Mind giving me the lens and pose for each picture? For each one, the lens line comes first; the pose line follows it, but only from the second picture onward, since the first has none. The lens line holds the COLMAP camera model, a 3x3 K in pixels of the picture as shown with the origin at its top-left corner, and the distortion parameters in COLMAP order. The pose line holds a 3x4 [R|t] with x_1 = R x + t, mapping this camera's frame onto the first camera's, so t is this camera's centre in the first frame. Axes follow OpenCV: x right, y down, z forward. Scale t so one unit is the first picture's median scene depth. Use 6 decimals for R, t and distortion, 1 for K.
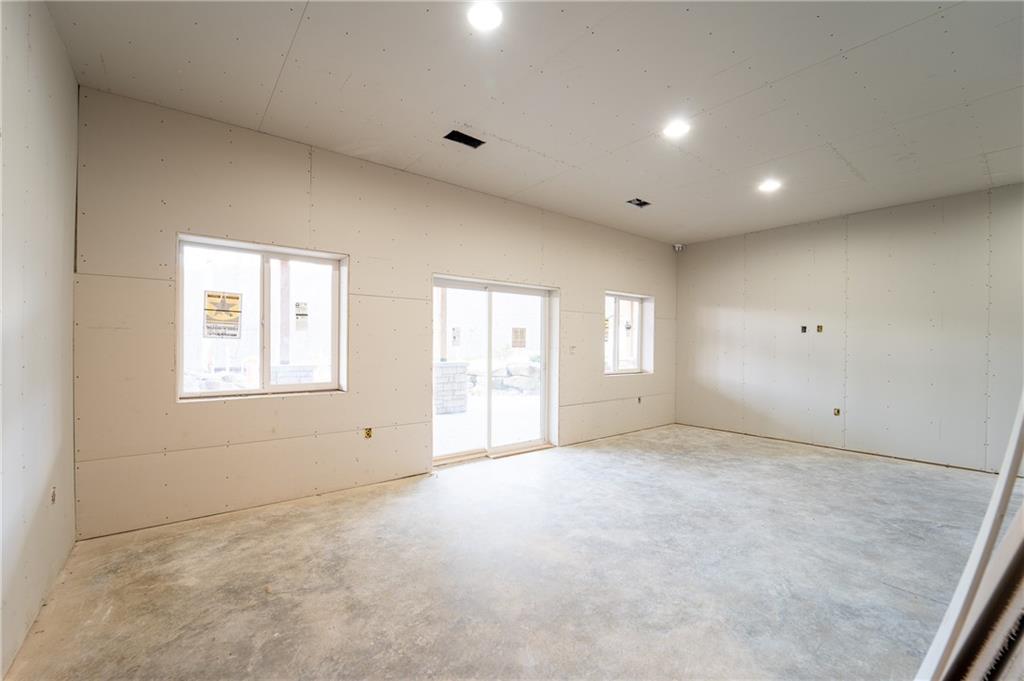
lens RADIAL K [[418.2, 0, 512.2], [0, 418.2, 341.7], [0, 0, 1]] dist [-0.013437, -0.000260]
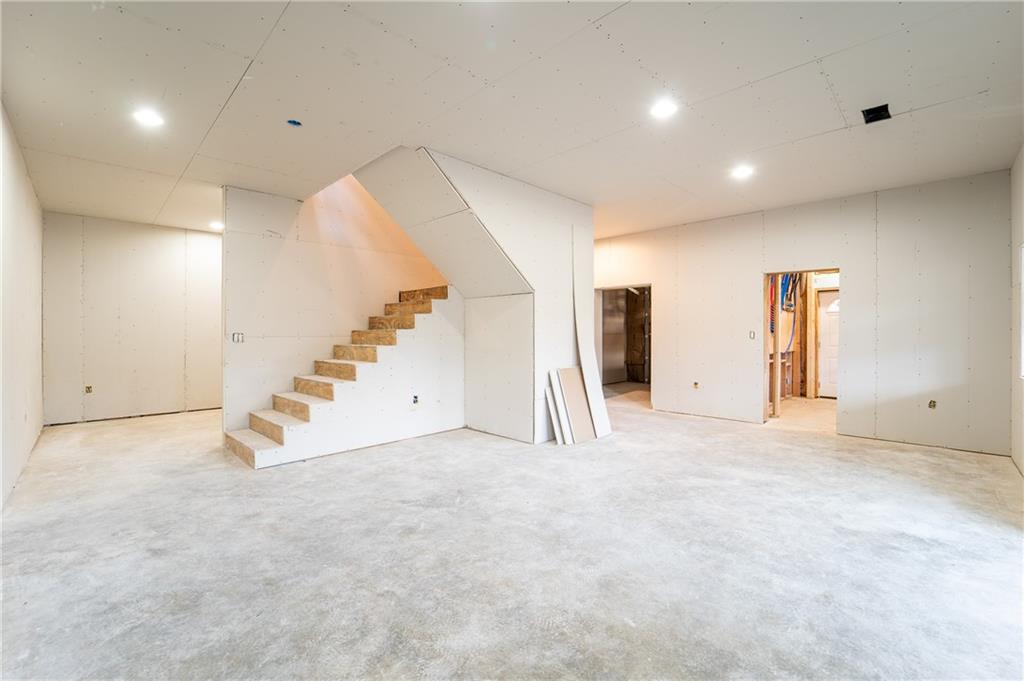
lens RADIAL K [[418.2, 0, 512.2], [0, 418.2, 337.6], [0, 0, 1]] dist [-0.013437, -0.000260]
pose [[-0.994600, -0.007852, -0.103487, 0.817543], [-0.008637, 0.999937, 0.007143, 0.019914], [0.103424, 0.007998, -0.994605, 1.871459]]
